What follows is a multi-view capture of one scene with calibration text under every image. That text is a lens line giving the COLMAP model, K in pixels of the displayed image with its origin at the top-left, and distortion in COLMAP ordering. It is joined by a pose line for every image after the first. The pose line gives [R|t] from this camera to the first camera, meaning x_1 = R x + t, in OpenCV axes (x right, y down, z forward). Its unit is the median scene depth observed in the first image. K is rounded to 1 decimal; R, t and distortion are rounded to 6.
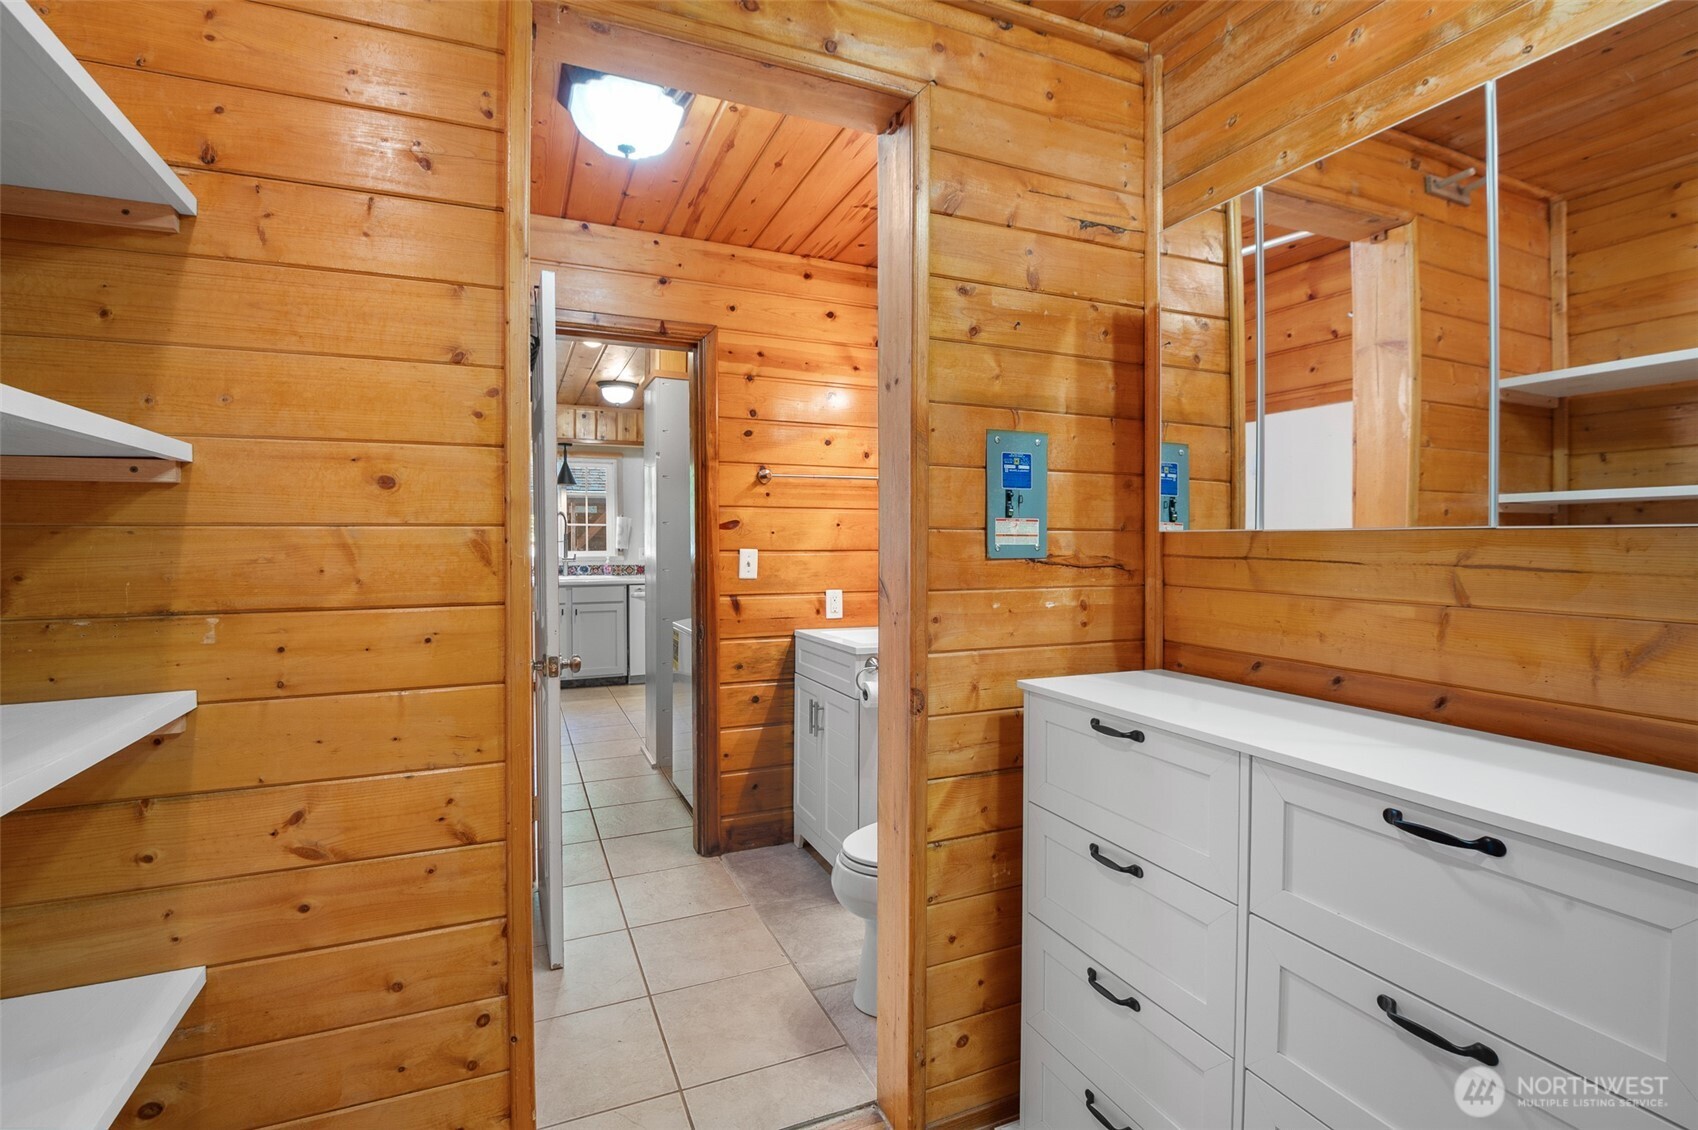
lens RADIAL K [[790.3, 0, 859.5], [0, 790.3, 540.0], [0, 0, 1]] dist [-0.002260, -0.010061]
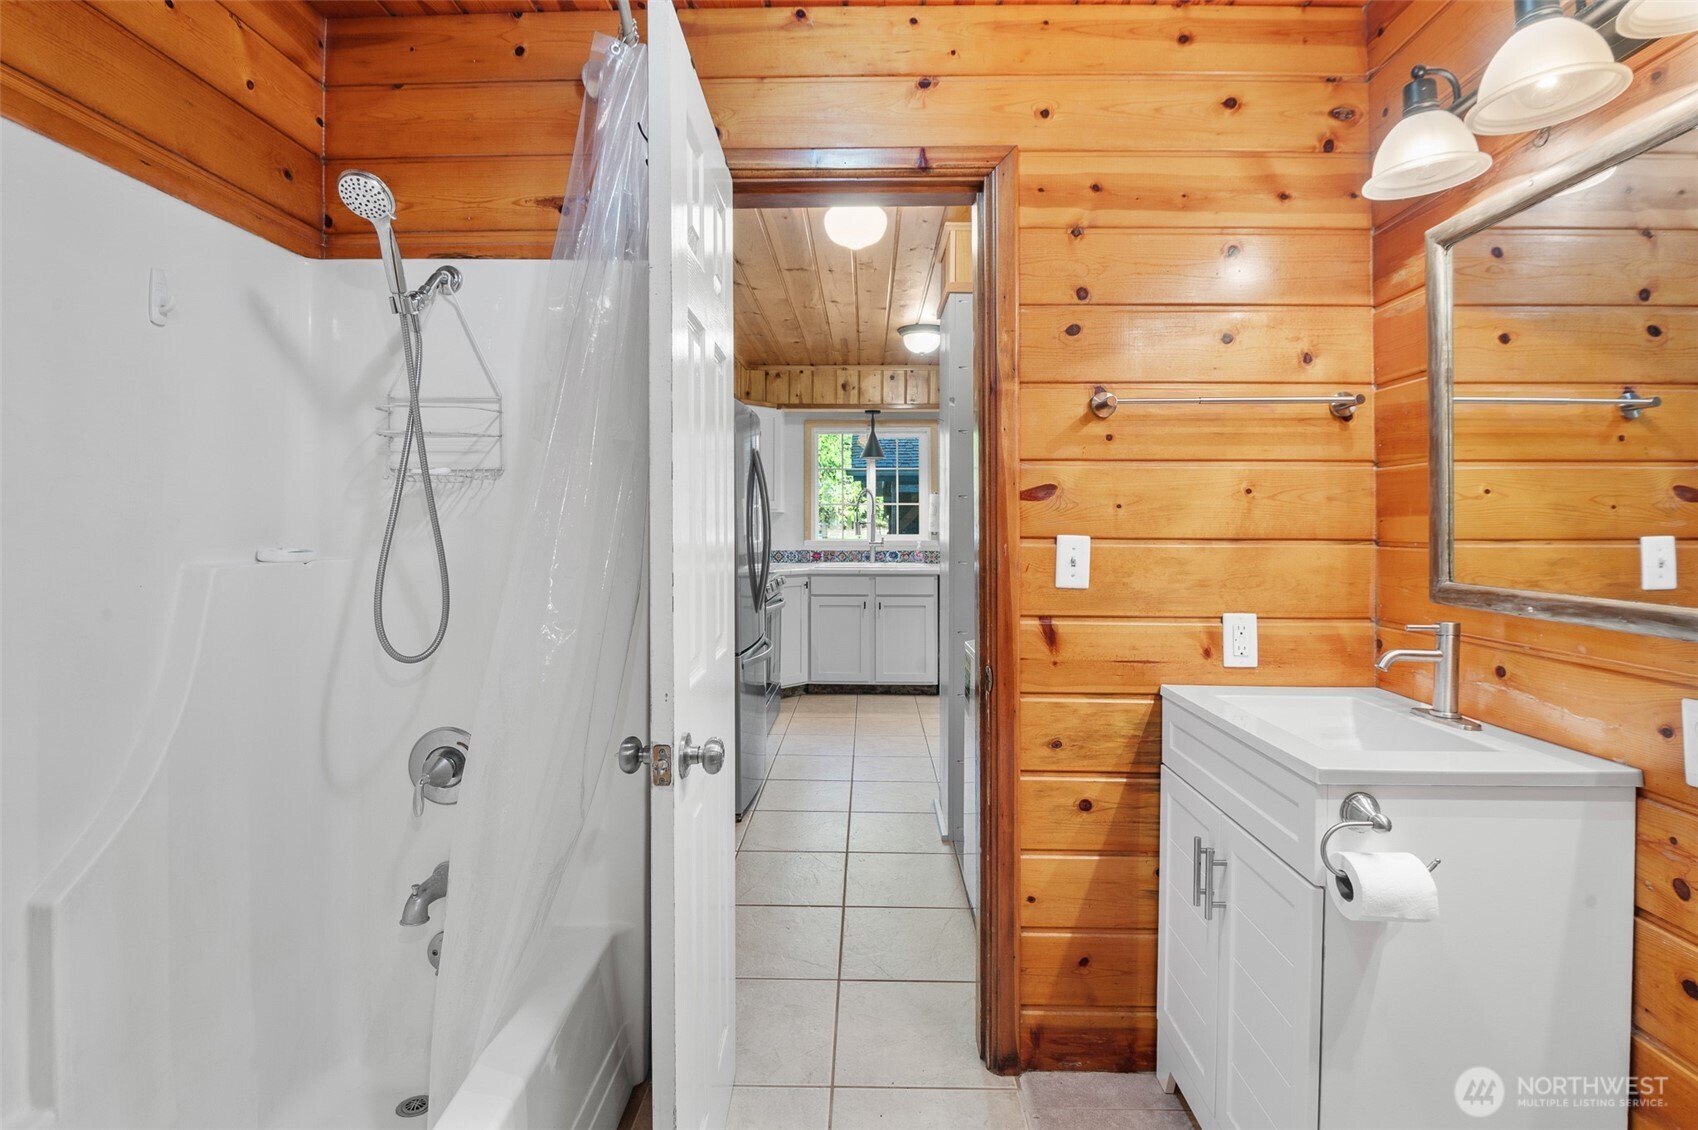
lens RADIAL K [[784.6, 0, 849.0], [0, 784.6, 522.5], [0, 0, 1]] dist [0.010542, -0.034019]
pose [[0.901476, 0.001519, -0.432827, -0.042379], [-0.001765, 0.999998, -0.000167, 0.002760], [0.432826, 0.000915, 0.901477, 0.424856]]
